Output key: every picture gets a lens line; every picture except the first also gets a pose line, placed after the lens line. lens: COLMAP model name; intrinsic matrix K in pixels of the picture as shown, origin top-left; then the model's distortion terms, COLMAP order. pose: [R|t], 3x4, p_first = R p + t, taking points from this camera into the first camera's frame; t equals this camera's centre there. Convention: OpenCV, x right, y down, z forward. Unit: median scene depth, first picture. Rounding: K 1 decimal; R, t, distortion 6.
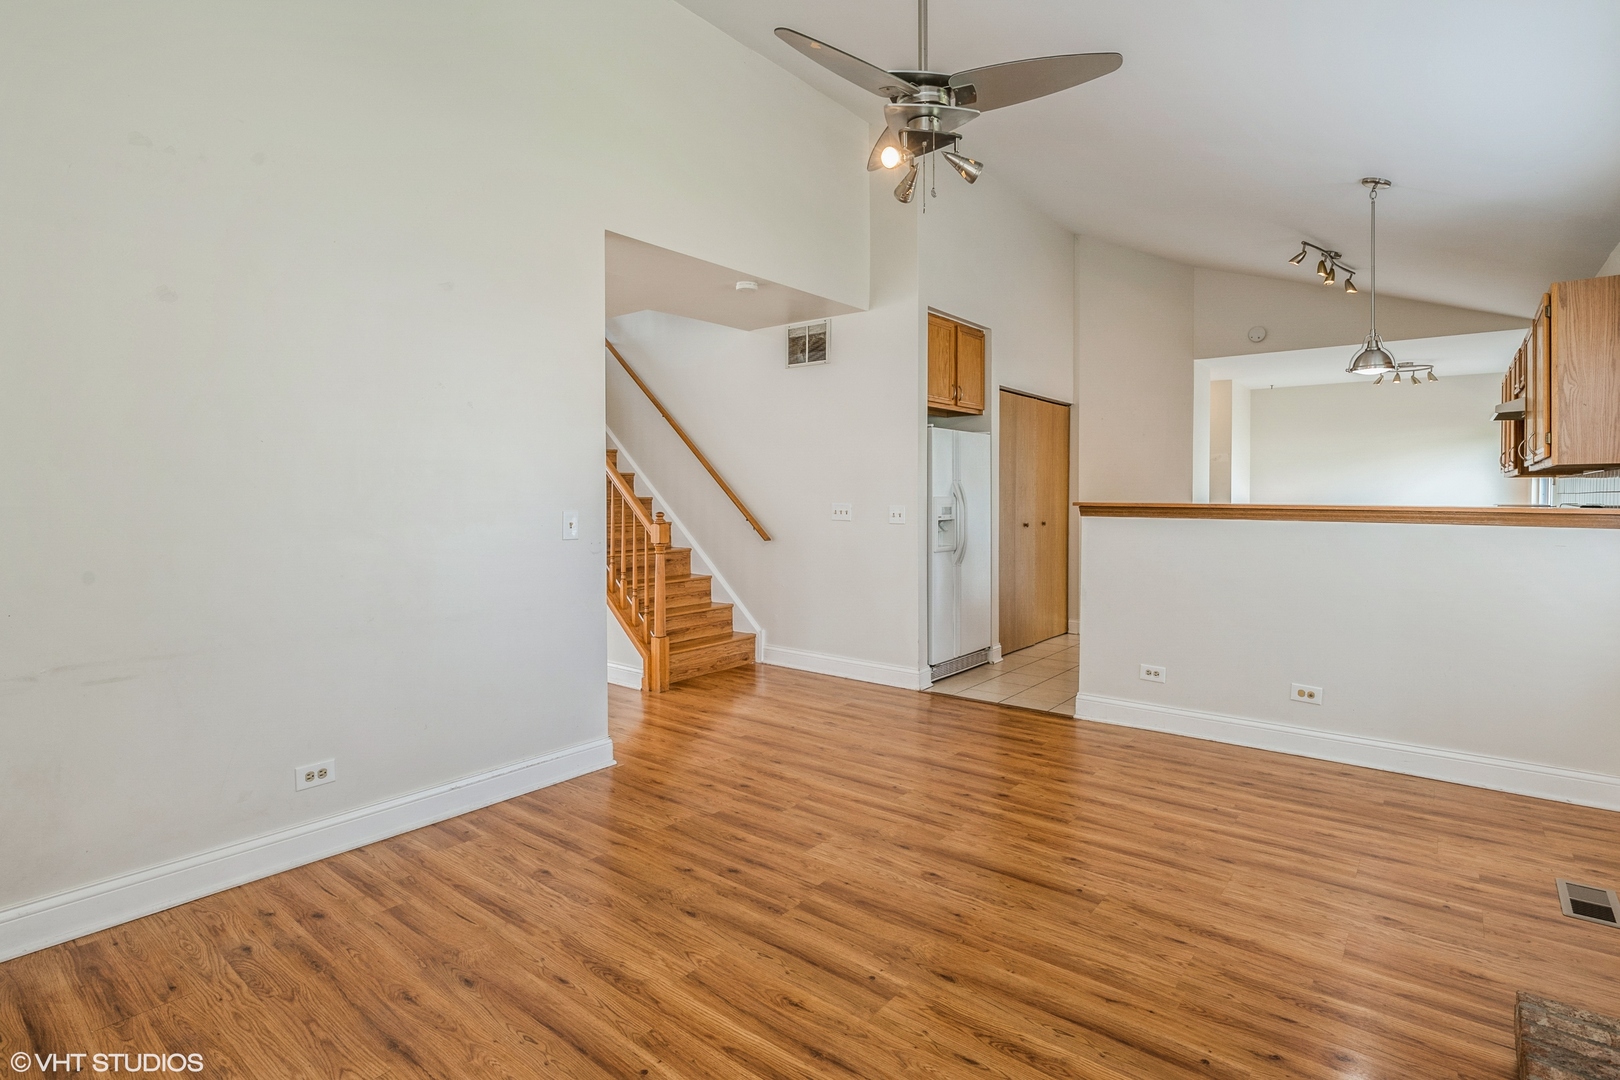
lens RADIAL K [[798.8, 0, 808.0], [0, 798.8, 497.0], [0, 0, 1]] dist [0.001881, 0.000386]
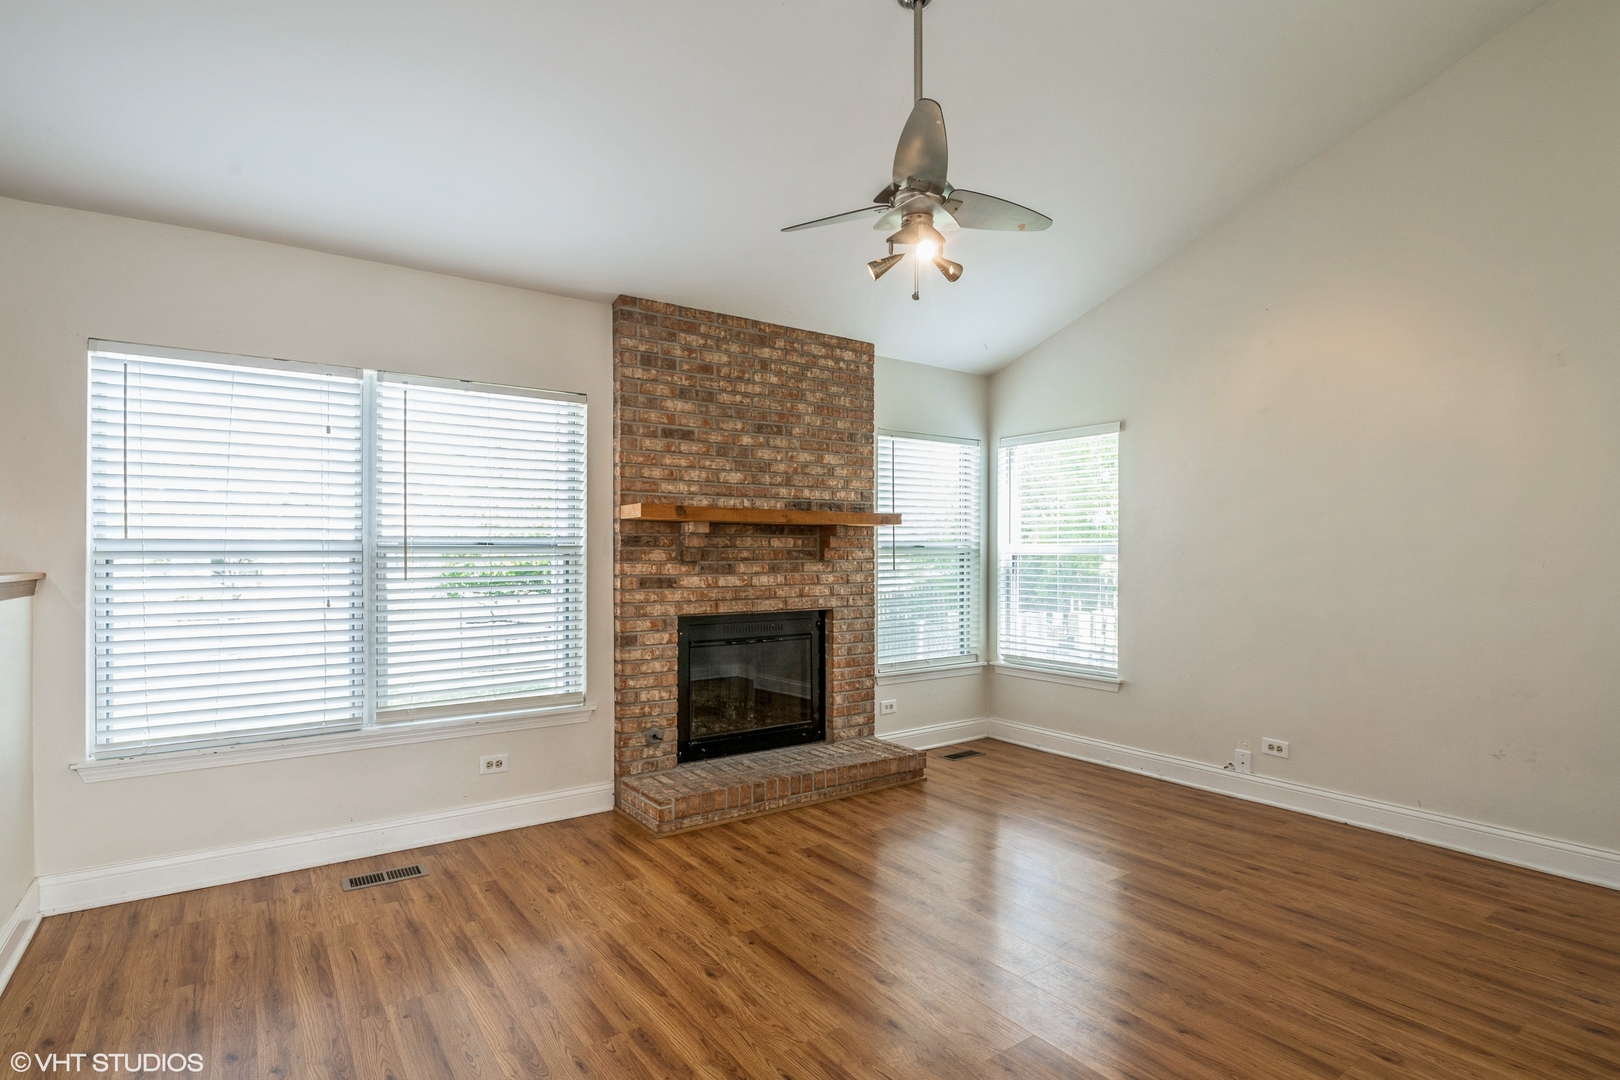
lens RADIAL K [[798.8, 0, 803.5], [0, 798.8, 541.4], [0, 0, 1]] dist [0.001881, 0.000386]
pose [[-0.960540, -0.000395, 0.278140, -0.009337], [-0.002190, 0.999979, -0.006141, -0.016987], [-0.278132, -0.006508, -0.960521, 2.060171]]
